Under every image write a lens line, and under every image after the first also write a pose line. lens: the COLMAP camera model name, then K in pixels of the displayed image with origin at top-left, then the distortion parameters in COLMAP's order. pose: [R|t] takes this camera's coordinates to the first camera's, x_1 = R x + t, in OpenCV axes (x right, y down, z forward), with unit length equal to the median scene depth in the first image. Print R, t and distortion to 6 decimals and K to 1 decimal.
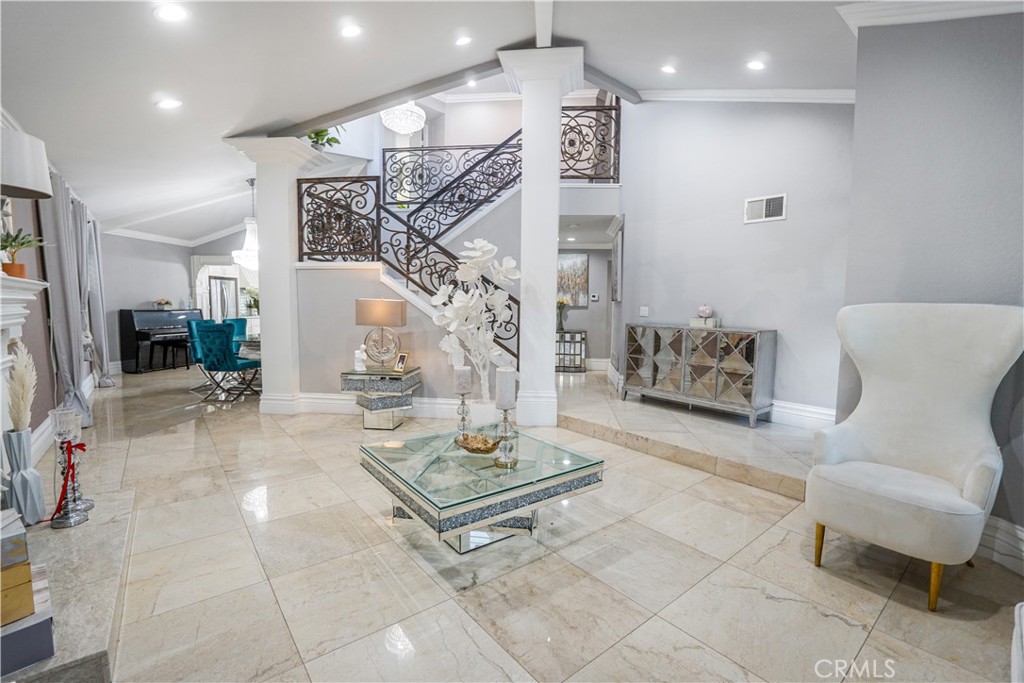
lens RADIAL K [[444.1, 0, 511.4], [0, 444.1, 342.3], [0, 0, 1]] dist [-0.034637, 0.008468]
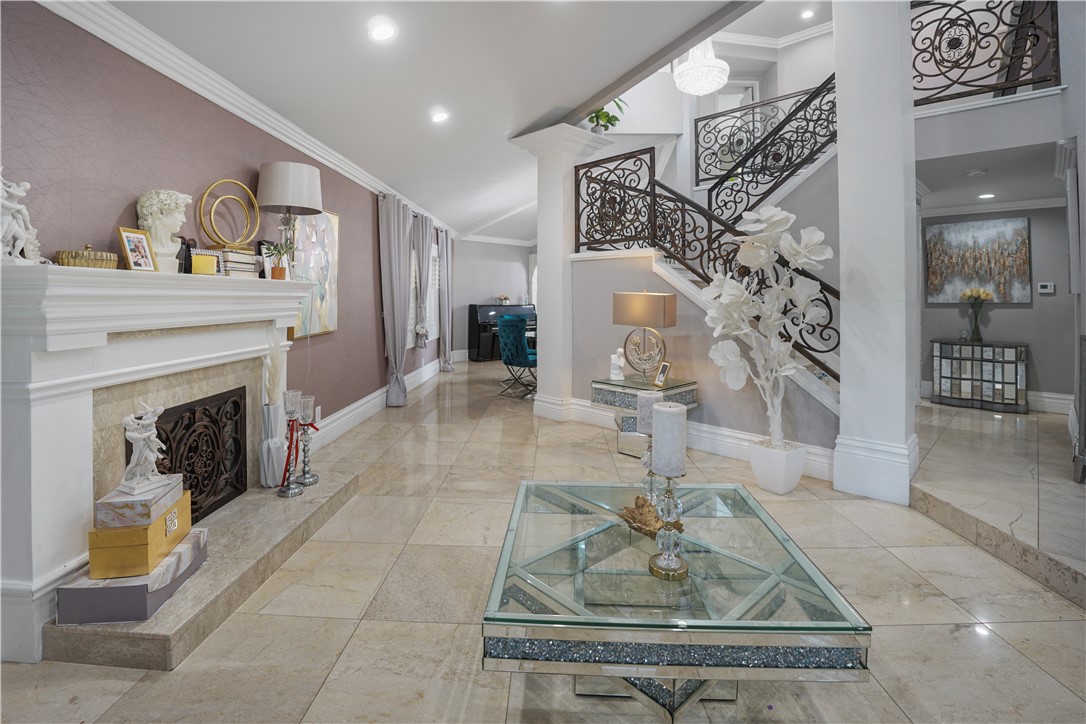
lens RADIAL K [[496.8, 0, 553.4], [0, 496.8, 288.6], [0, 0, 1]] dist [-0.044503, 0.003877]
pose [[0.778313, -0.016099, -0.627670, 0.128447], [-0.053987, 0.994253, -0.092445, -0.011025], [0.625551, 0.105837, 0.772972, 0.171527]]
